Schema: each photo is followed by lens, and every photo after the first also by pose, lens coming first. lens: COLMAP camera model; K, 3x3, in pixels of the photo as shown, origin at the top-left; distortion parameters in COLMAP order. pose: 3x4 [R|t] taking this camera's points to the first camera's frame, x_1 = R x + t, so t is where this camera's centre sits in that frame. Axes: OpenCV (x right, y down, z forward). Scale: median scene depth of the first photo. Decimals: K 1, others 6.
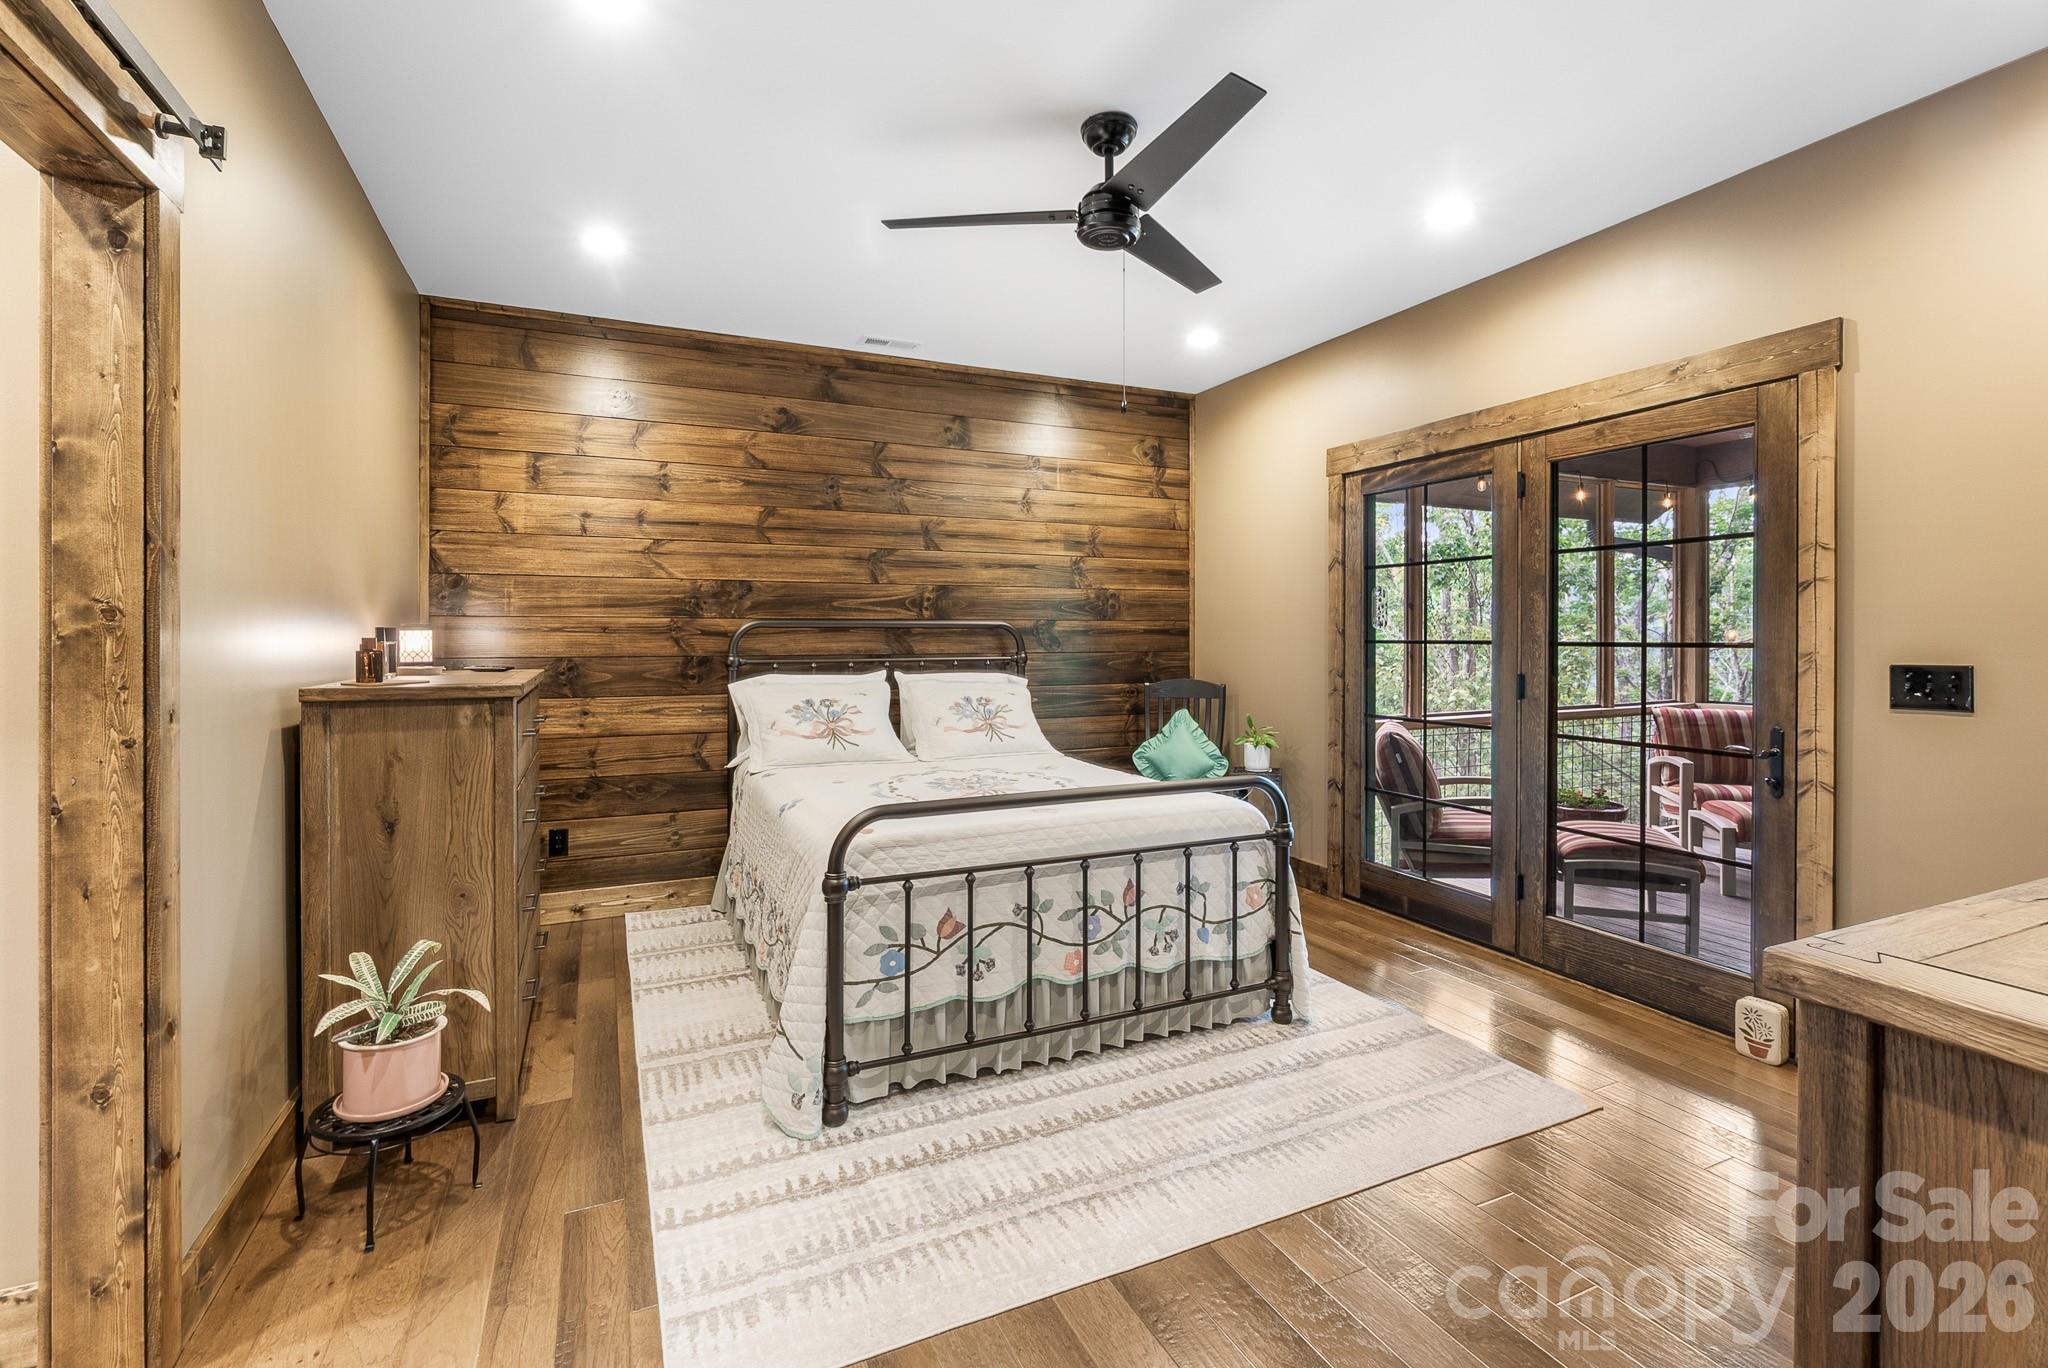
lens RADIAL K [[903.2, 0, 1030.6], [0, 903.2, 644.1], [0, 0, 1]] dist [-0.002294, 0.000109]
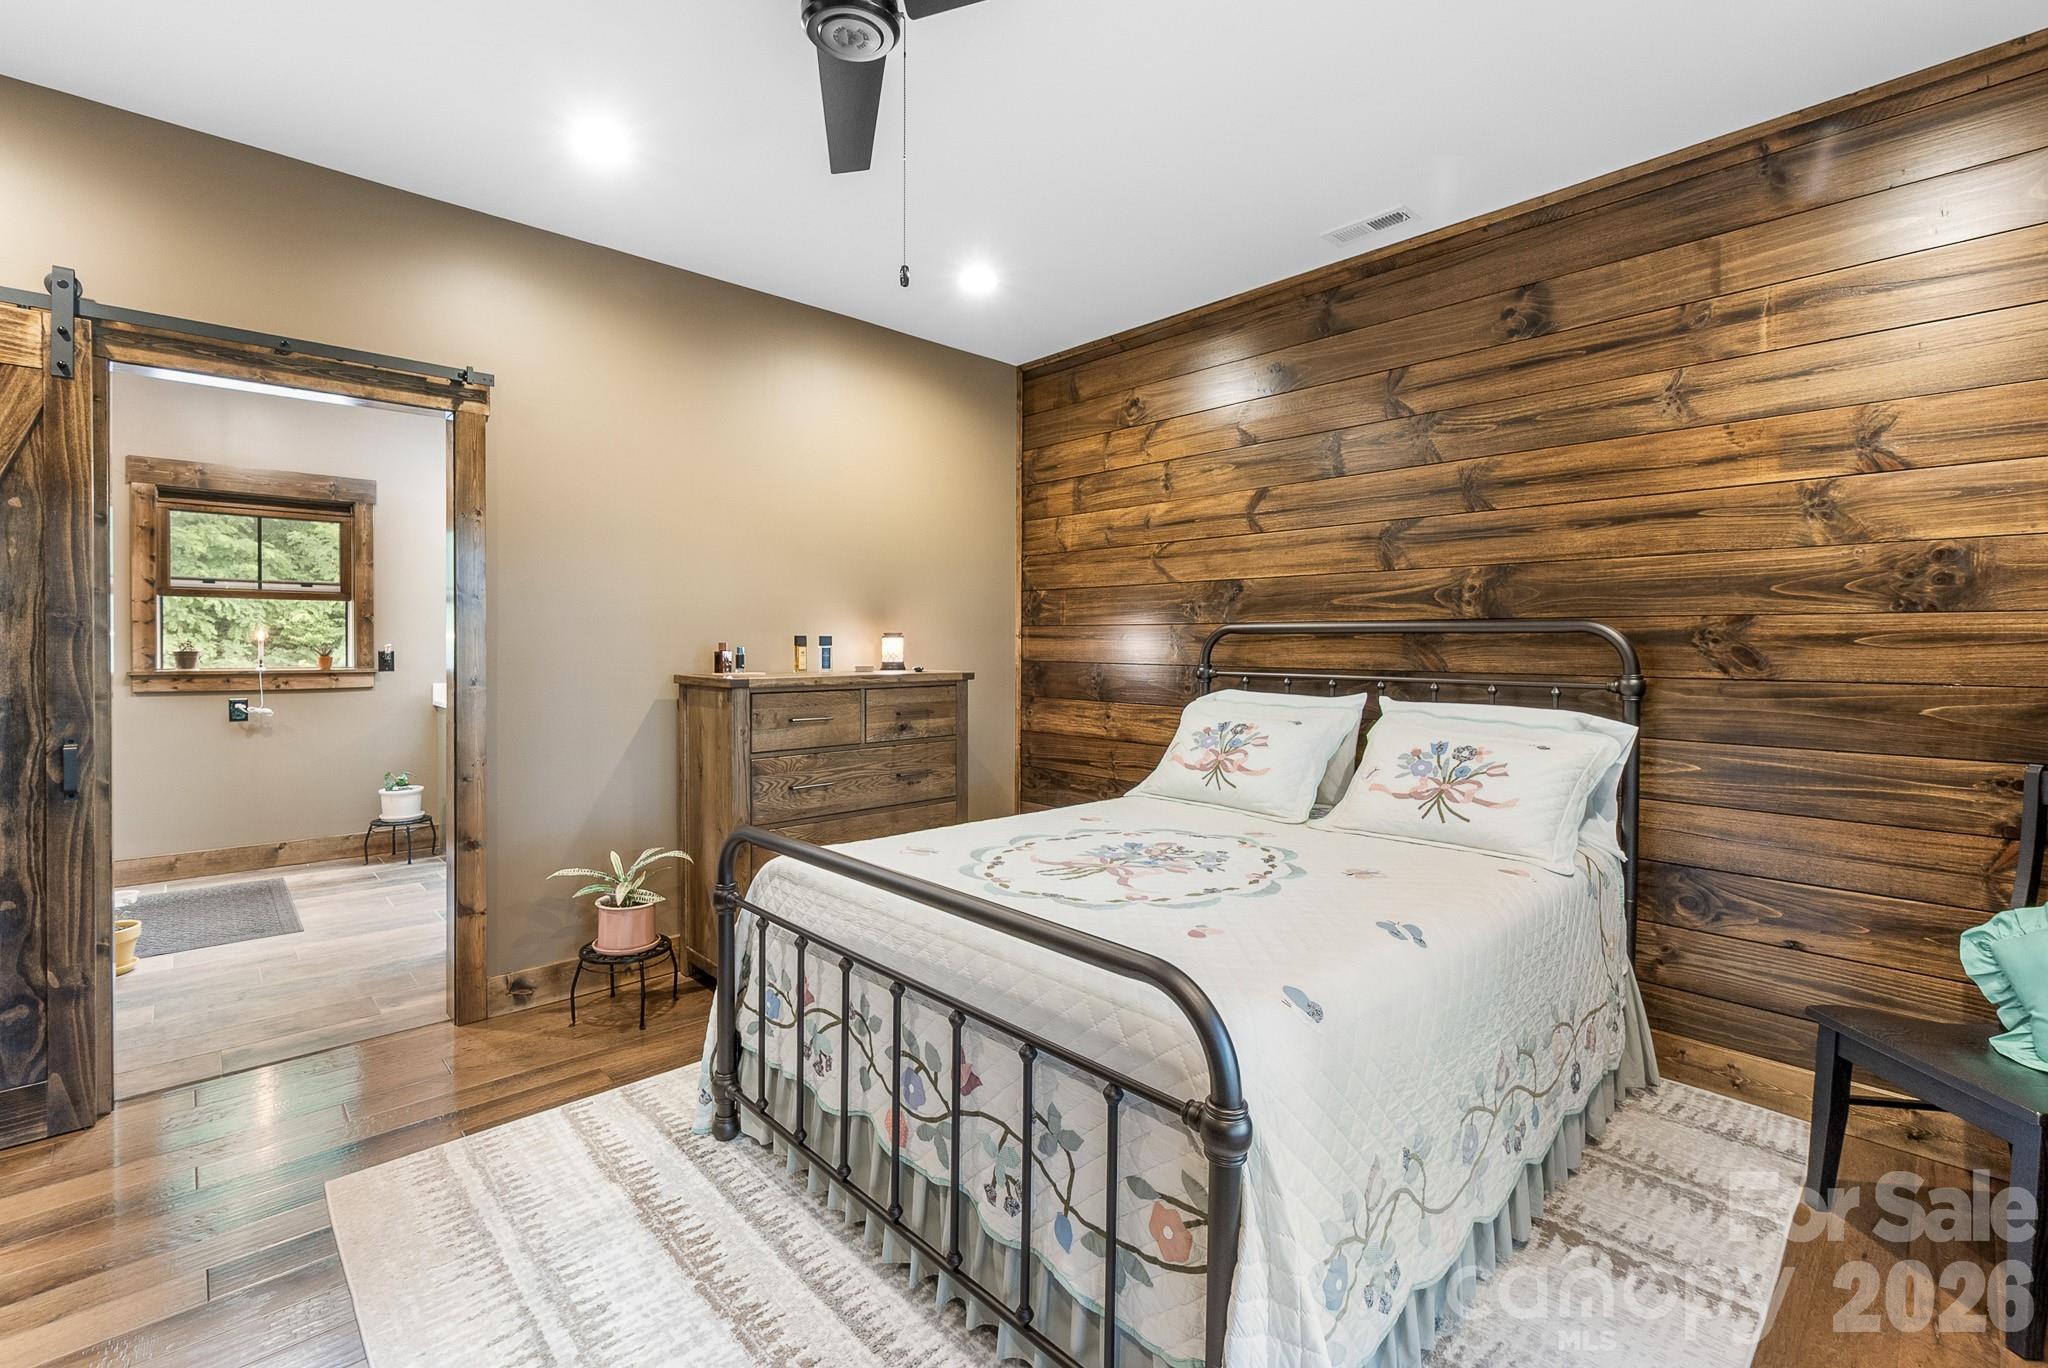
lens RADIAL K [[903.2, 0, 1020.0], [0, 903.2, 653.4], [0, 0, 1]] dist [-0.002294, 0.000109]
pose [[0.308165, 0.014486, -0.951222, 0.435184], [-0.012850, 0.999856, 0.011064, -0.006630], [0.951246, 0.008814, 0.308307, 0.533654]]
